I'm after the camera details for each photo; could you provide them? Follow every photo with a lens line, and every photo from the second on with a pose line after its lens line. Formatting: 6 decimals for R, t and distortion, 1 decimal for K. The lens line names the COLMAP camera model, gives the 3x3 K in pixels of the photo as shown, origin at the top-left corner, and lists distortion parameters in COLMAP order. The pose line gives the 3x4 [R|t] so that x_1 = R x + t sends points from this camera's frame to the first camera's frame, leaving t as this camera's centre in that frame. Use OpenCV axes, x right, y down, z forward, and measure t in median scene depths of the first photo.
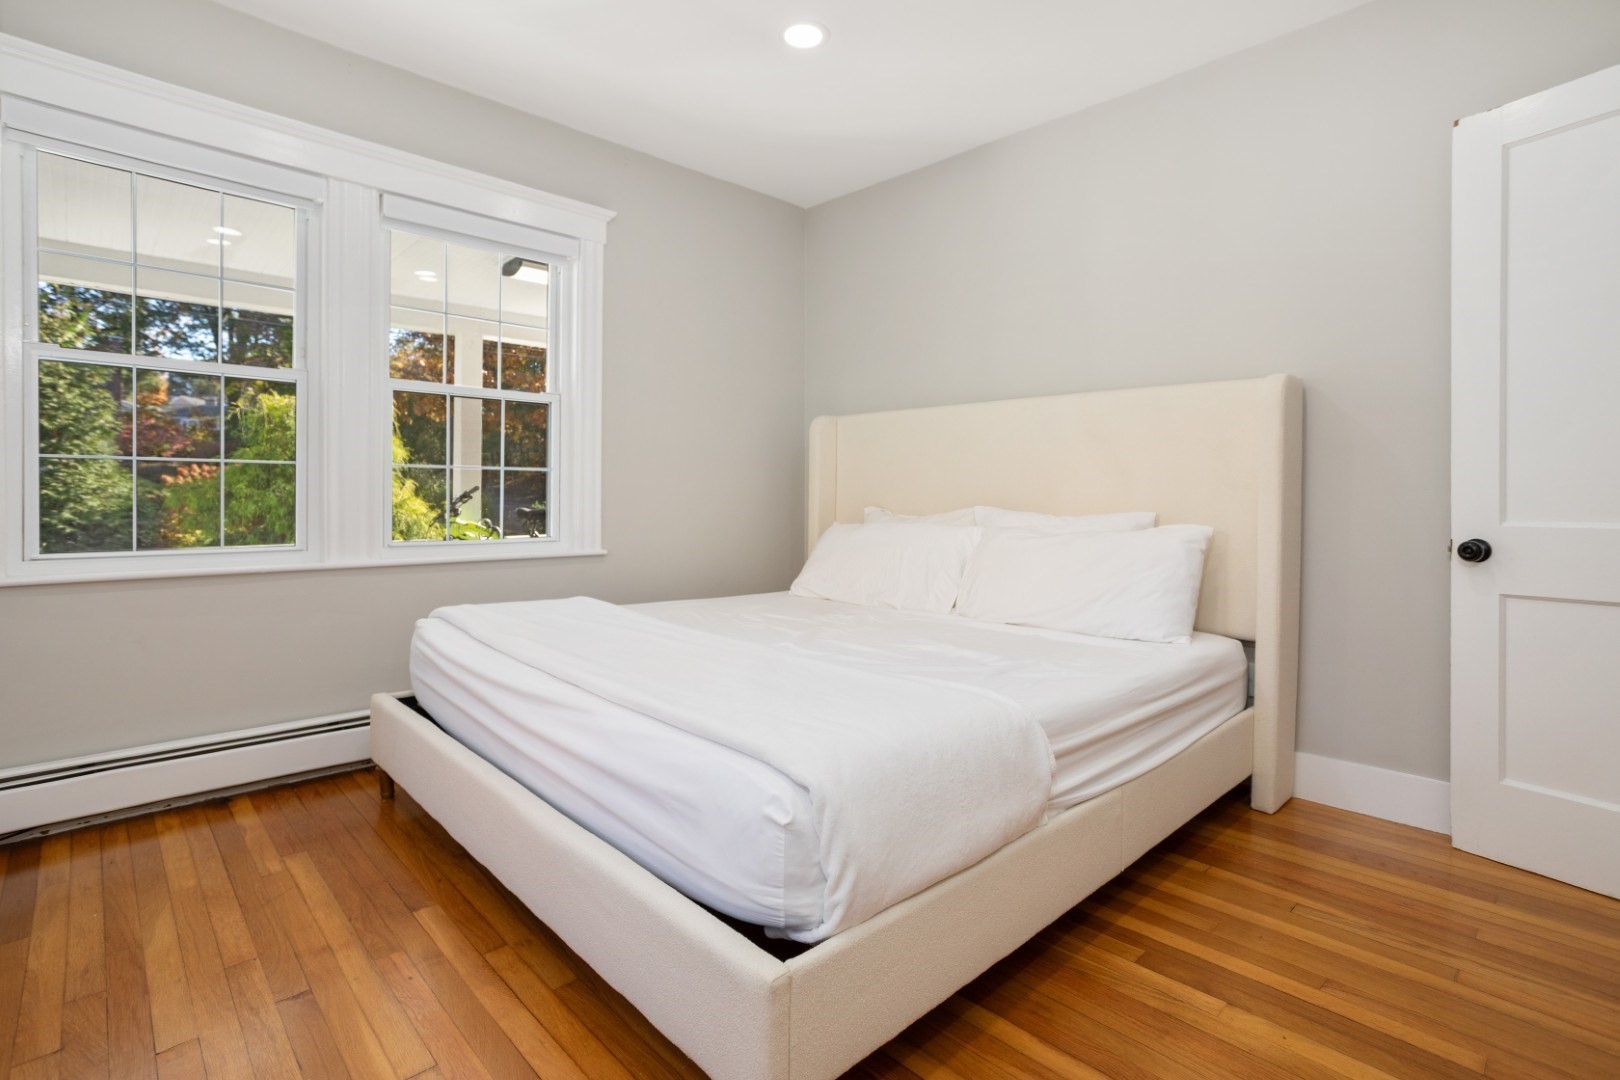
lens RADIAL K [[787.8, 0, 820.2], [0, 787.8, 513.1], [0, 0, 1]] dist [-0.035665, 0.022934]
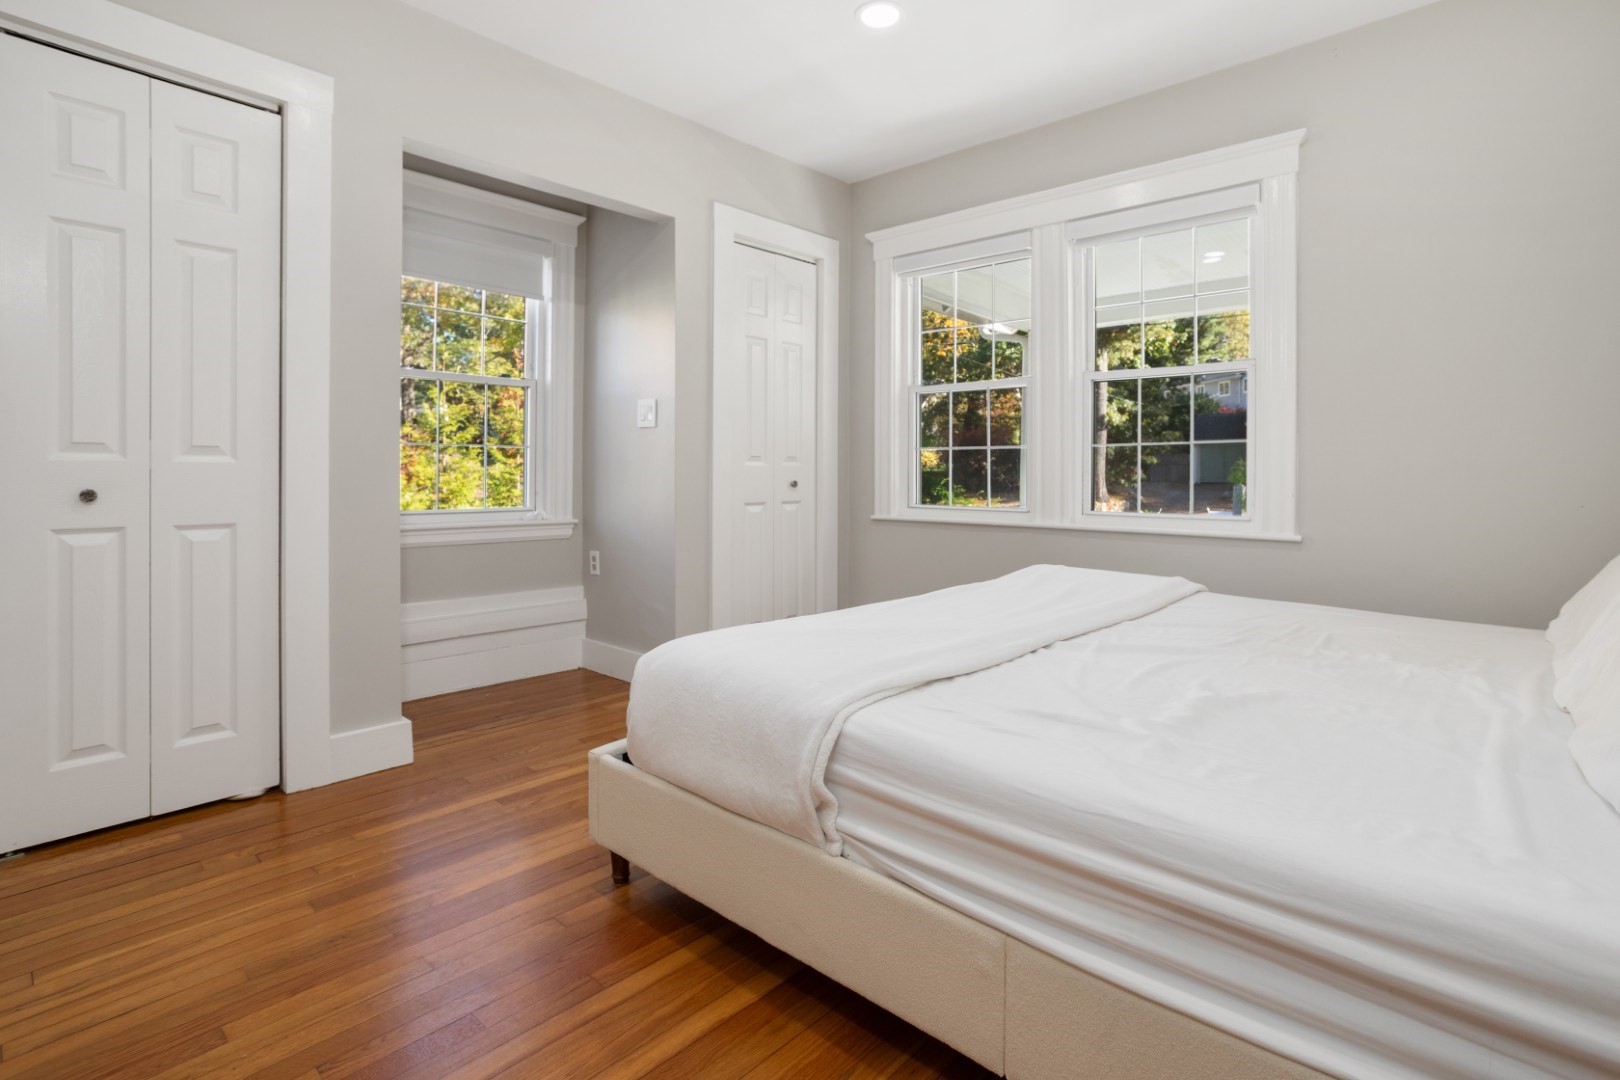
lens RADIAL K [[797.4, 0, 815.4], [0, 797.4, 471.9], [0, 0, 1]] dist [0.002181, 0.001707]
pose [[0.069726, 0.002854, -0.997562, 0.698002], [-0.024237, 0.999706, 0.001166, -0.012178], [0.997272, 0.024096, 0.069774, 0.550731]]
